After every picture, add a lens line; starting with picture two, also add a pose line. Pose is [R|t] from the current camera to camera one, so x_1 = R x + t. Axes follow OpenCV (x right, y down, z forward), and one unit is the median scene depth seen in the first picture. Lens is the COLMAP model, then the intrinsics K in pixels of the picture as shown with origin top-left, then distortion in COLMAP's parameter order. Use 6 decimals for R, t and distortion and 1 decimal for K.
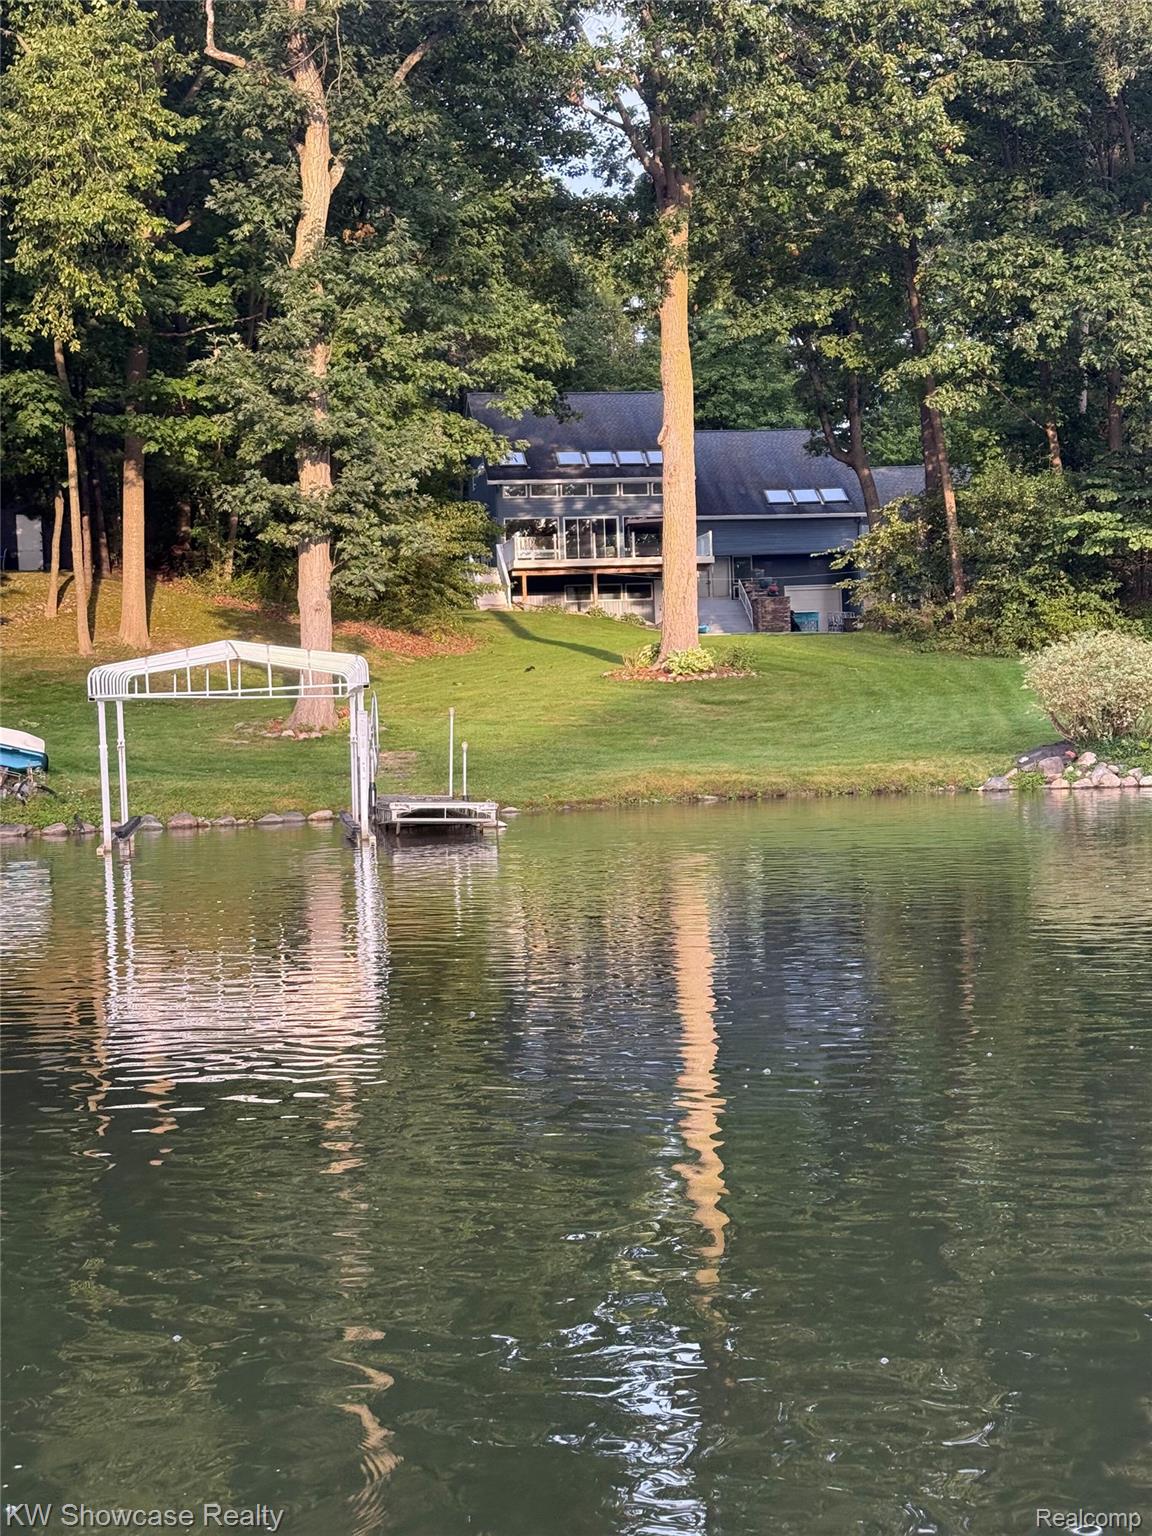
lens RADIAL K [[2155.0, 0, 576.0], [0, 2155.0, 768.0], [0, 0, 1]] dist [0.259156, -0.552387]
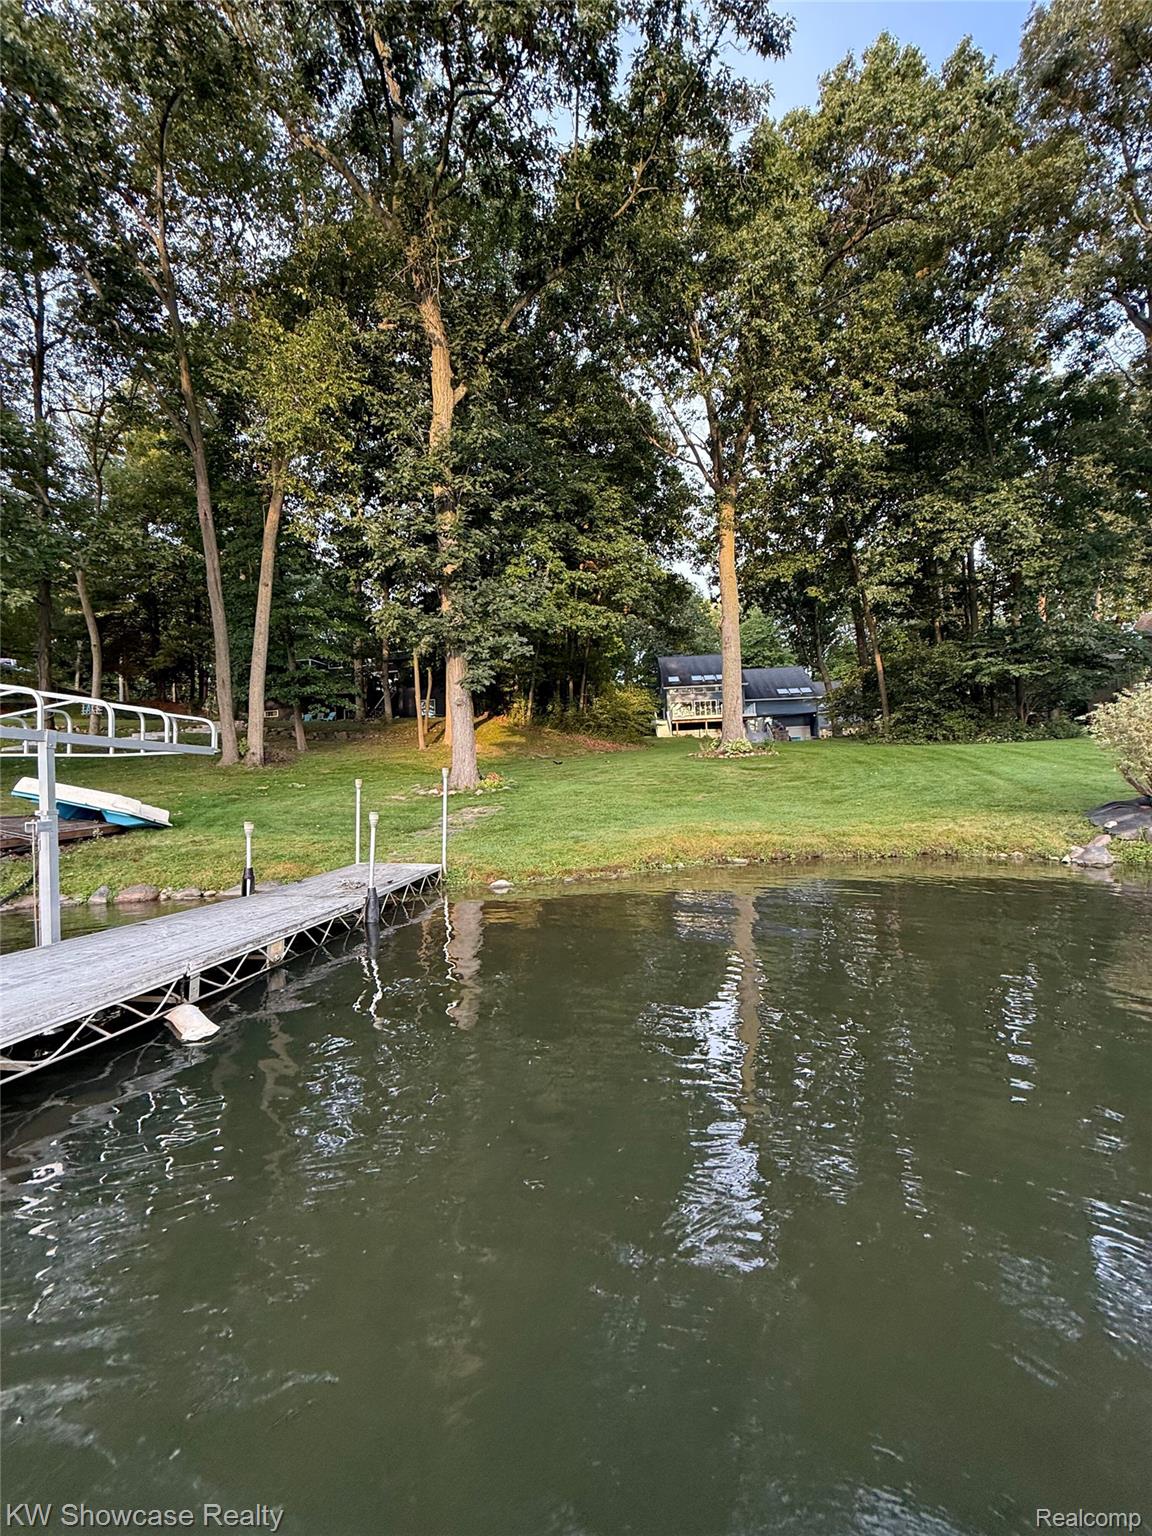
lens RADIAL K [[601.3, 0, 580.3], [0, 601.3, 763.8], [0, 0, 1]] dist [-0.001478, -0.000137]
pose [[0.974325, -0.012078, -0.224822, 0.034952], [0.000467, 0.998666, -0.051629, -0.010237], [0.225146, 0.050199, 0.973031, 0.470545]]
